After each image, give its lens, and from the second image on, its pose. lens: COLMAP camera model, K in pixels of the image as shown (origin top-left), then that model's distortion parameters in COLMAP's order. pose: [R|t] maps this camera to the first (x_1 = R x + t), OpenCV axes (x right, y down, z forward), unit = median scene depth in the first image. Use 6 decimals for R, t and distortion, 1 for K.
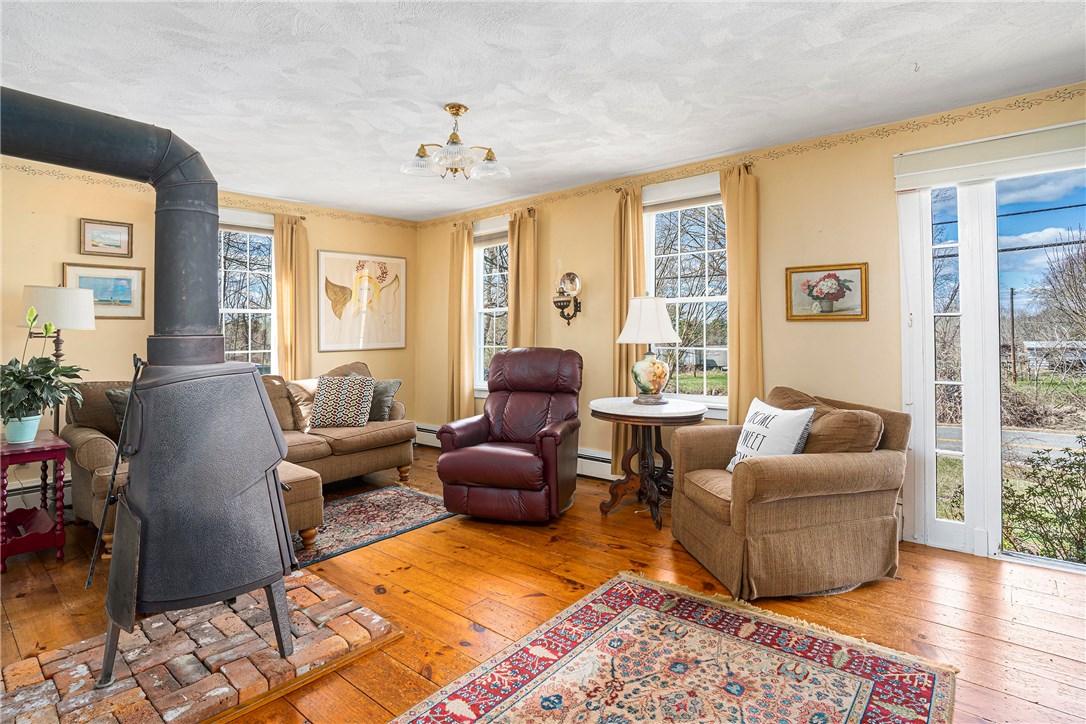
lens RADIAL K [[559.0, 0, 537.0], [0, 559.0, 333.7], [0, 0, 1]] dist [-0.048128, 0.003122]
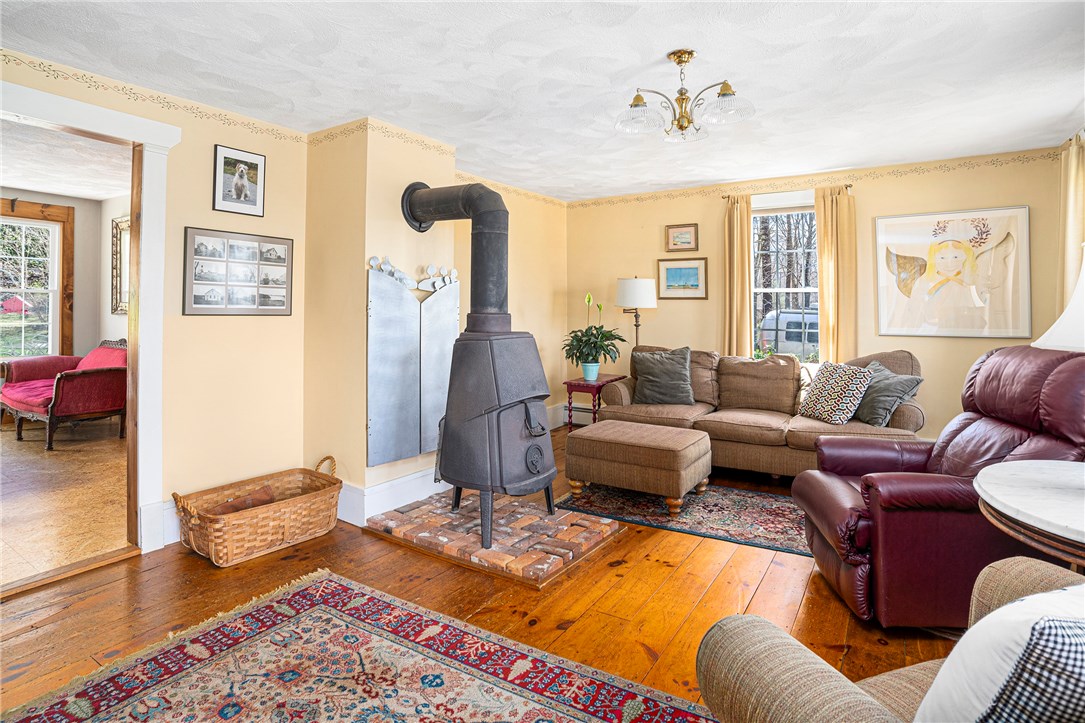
lens RADIAL K [[558.5, 0, 553.1], [0, 558.5, 307.8], [0, 0, 1]] dist [-0.048128, 0.003122]
pose [[0.165571, 0.008915, -0.986158, 0.767946], [-0.012770, 0.999895, 0.006895, -0.020335], [0.986115, 0.011452, 0.165667, 0.761773]]
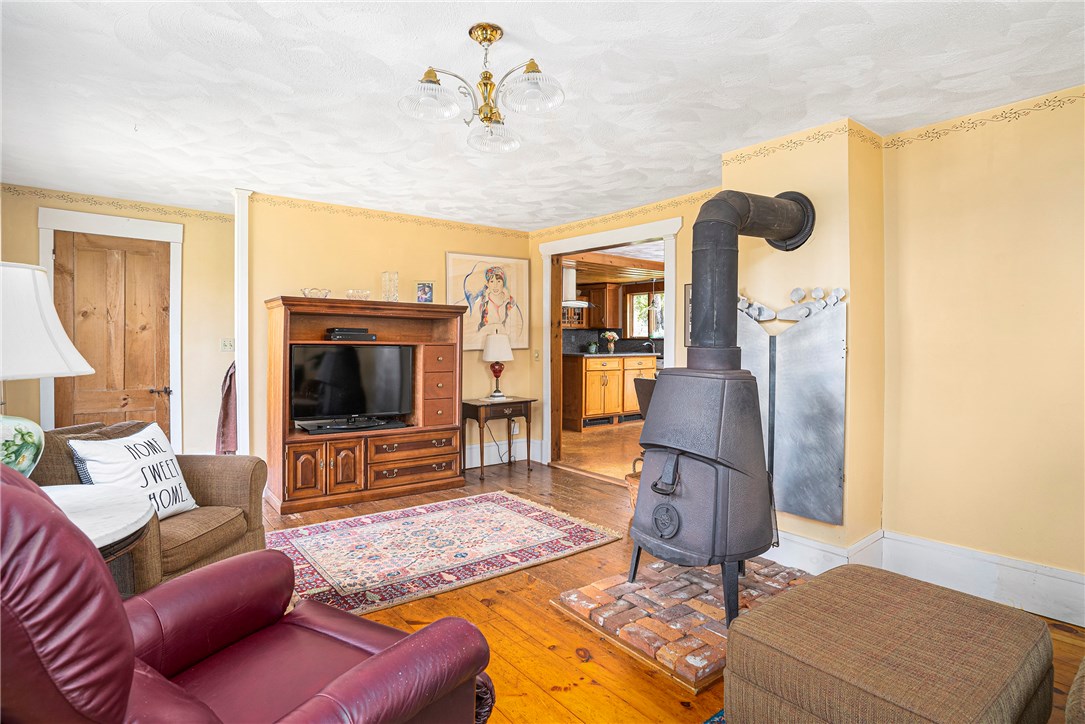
lens RADIAL K [[558.5, 0, 534.3], [0, 558.5, 354.6], [0, 0, 1]] dist [-0.048128, 0.003122]
pose [[-0.980748, 0.005113, 0.195209, -0.405047], [0.009453, 0.999728, 0.021306, -0.005219], [-0.195047, 0.022741, -0.980530, 1.959659]]
